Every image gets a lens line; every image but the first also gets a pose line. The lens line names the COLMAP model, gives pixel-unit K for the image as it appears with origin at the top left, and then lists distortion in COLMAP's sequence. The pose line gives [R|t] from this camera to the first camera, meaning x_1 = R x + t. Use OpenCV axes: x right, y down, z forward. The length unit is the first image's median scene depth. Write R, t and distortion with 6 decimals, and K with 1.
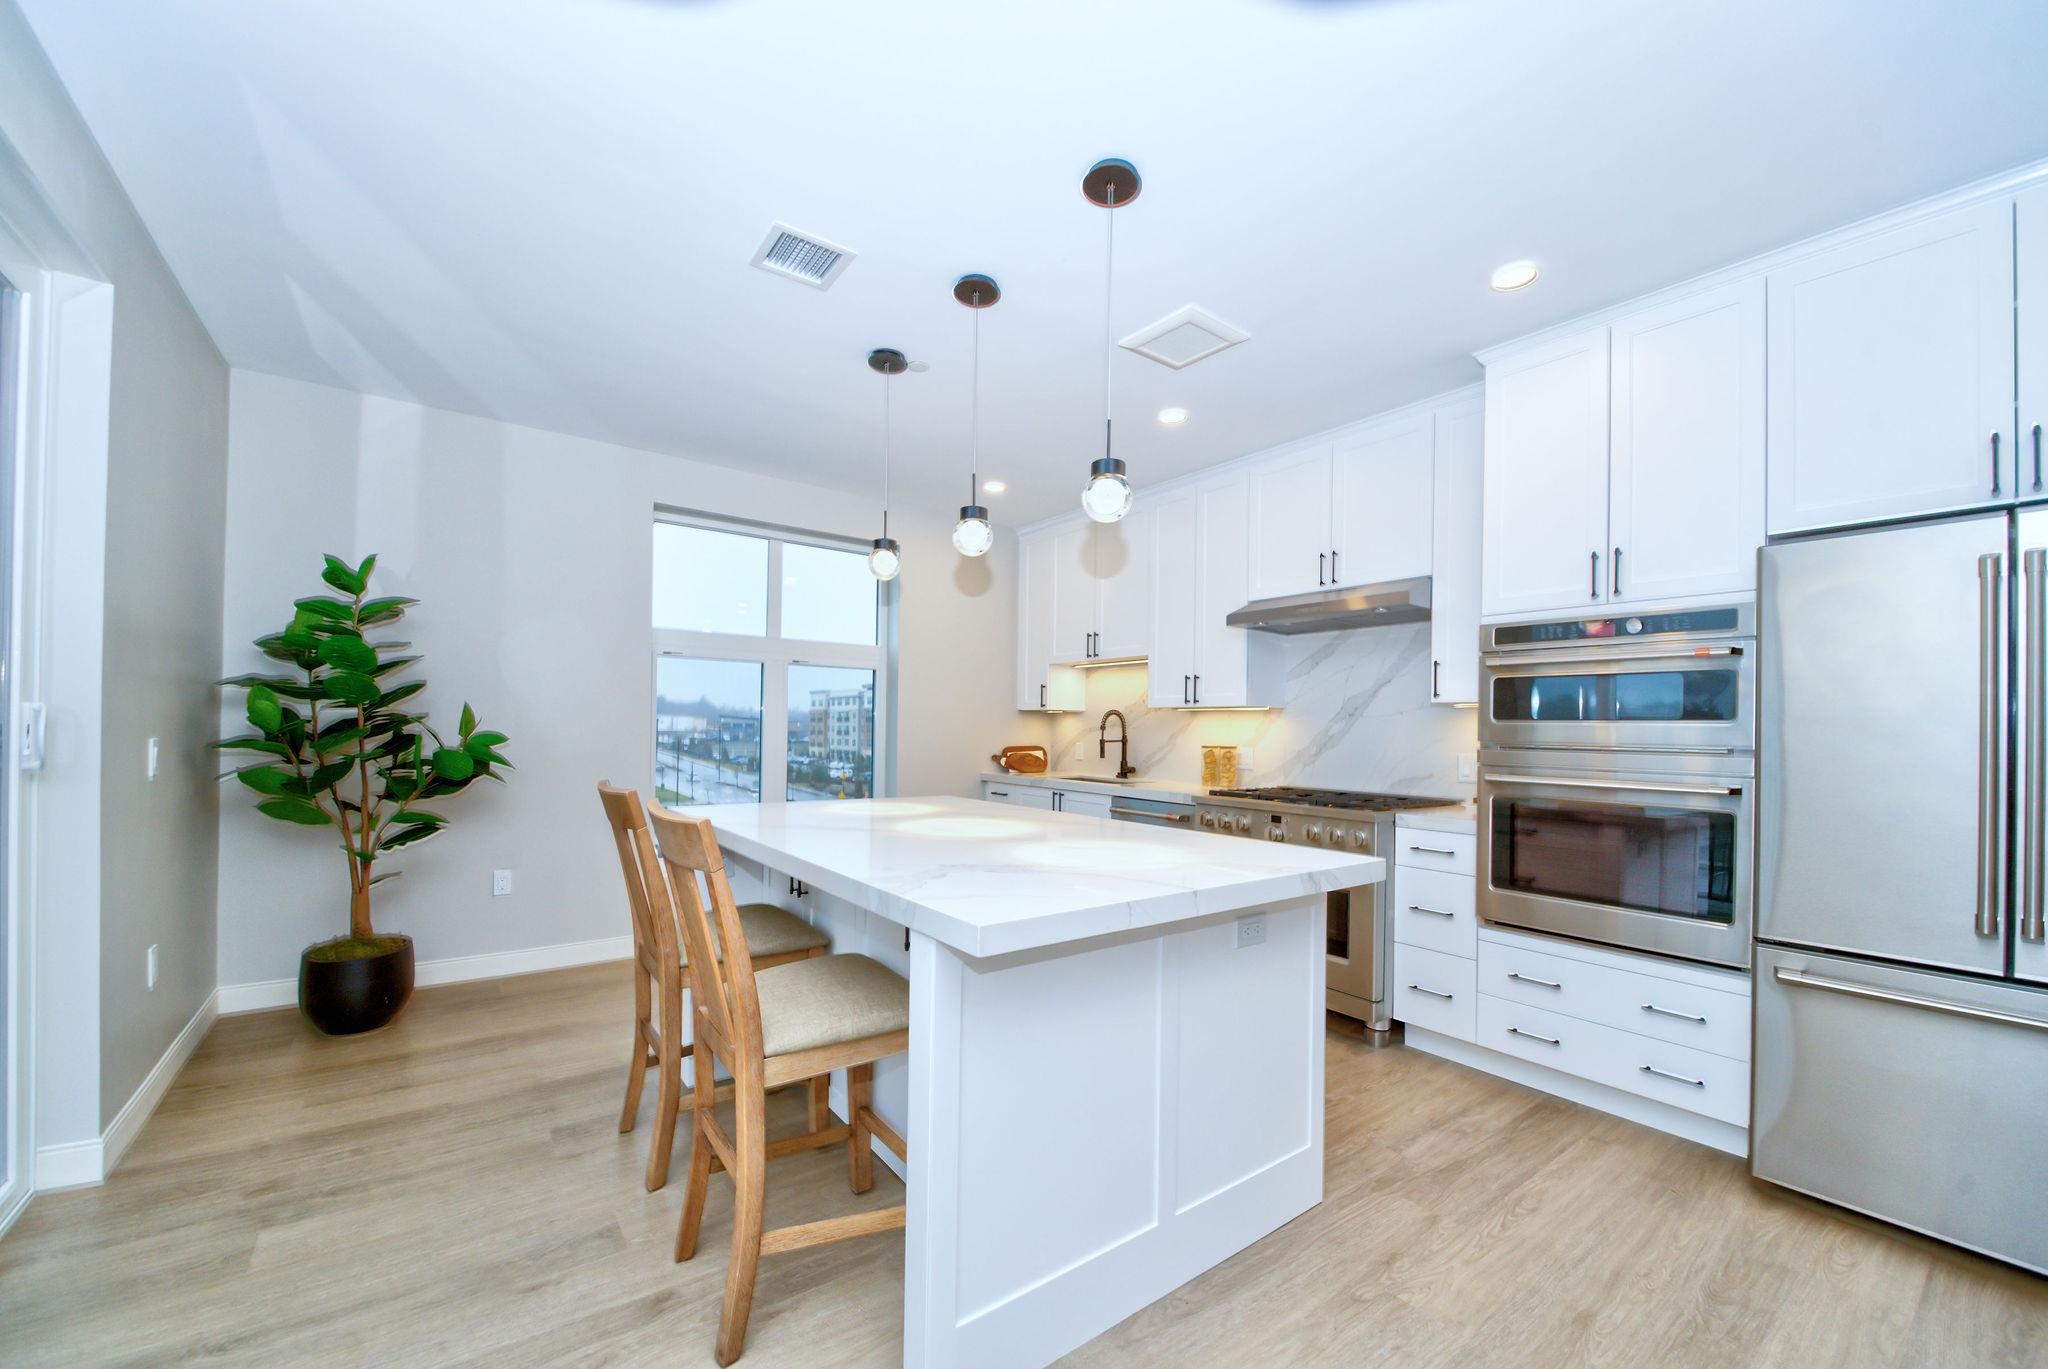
lens RADIAL K [[784.3, 0, 1009.5], [0, 784.3, 725.7], [0, 0, 1]] dist [0.001696, -0.006981]
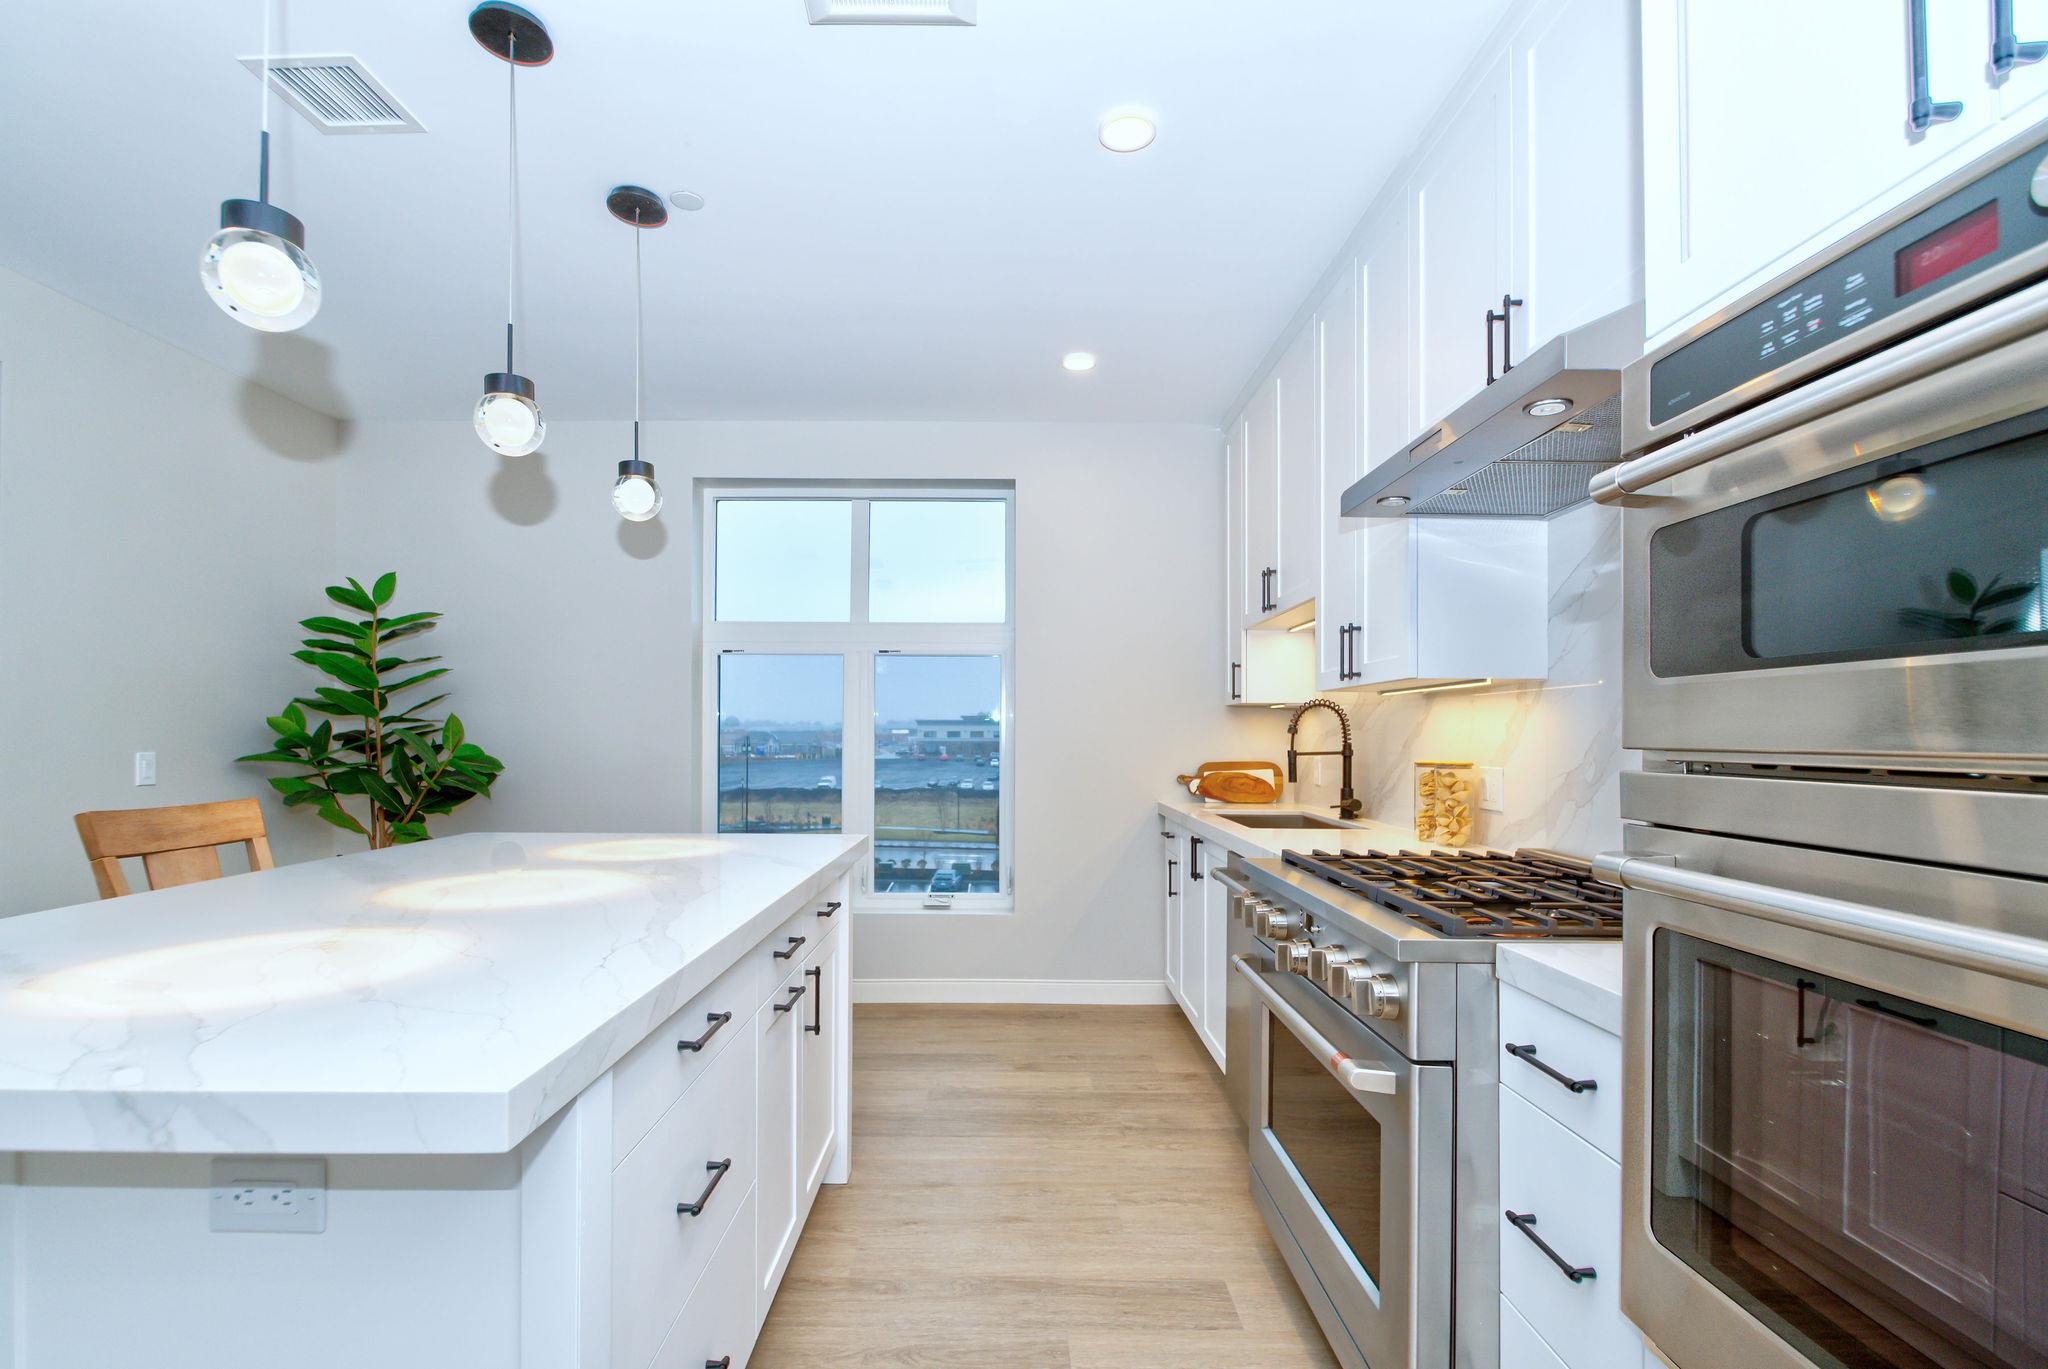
lens RADIAL K [[926.2, 0, 997.3], [0, 926.2, 735.3], [0, 0, 1]] dist [-0.001091, -0.000215]
pose [[0.802889, -0.012588, -0.595995, 0.638815], [0.010448, 0.999921, -0.007044, 0.016183], [0.596037, -0.000571, 0.802957, 0.576730]]
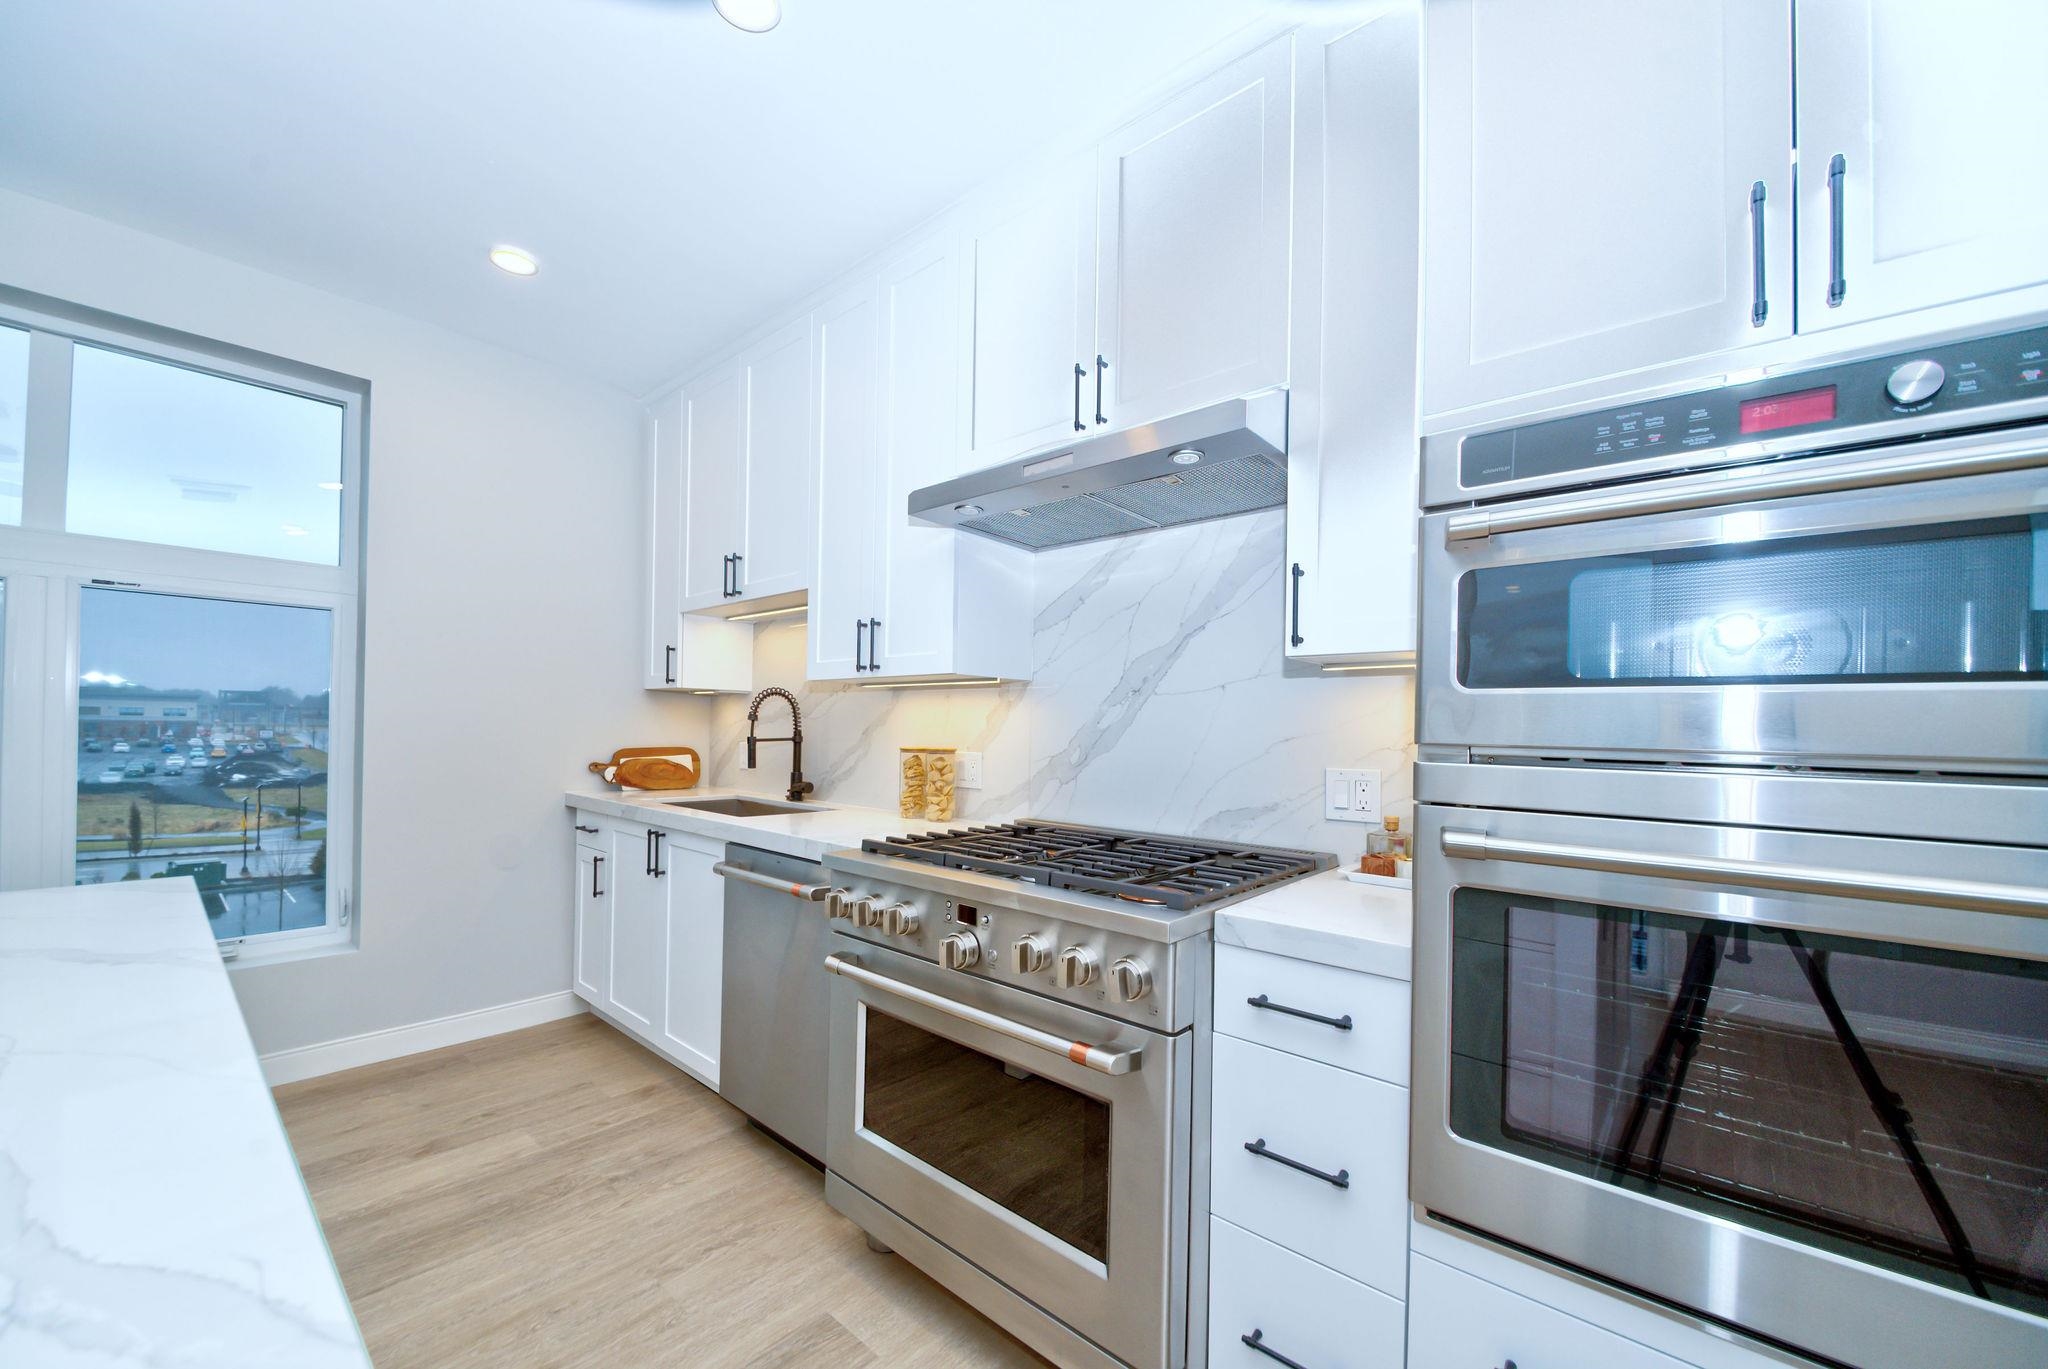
lens RADIAL K [[784.3, 0, 1009.5], [0, 784.3, 725.7], [0, 0, 1]] dist [0.001696, -0.006981]
pose [[0.977815, 0.002190, 0.209458, 0.334269], [-0.002987, 0.999989, 0.003490, 0.011773], [-0.209448, -0.004039, 0.977811, 0.689774]]
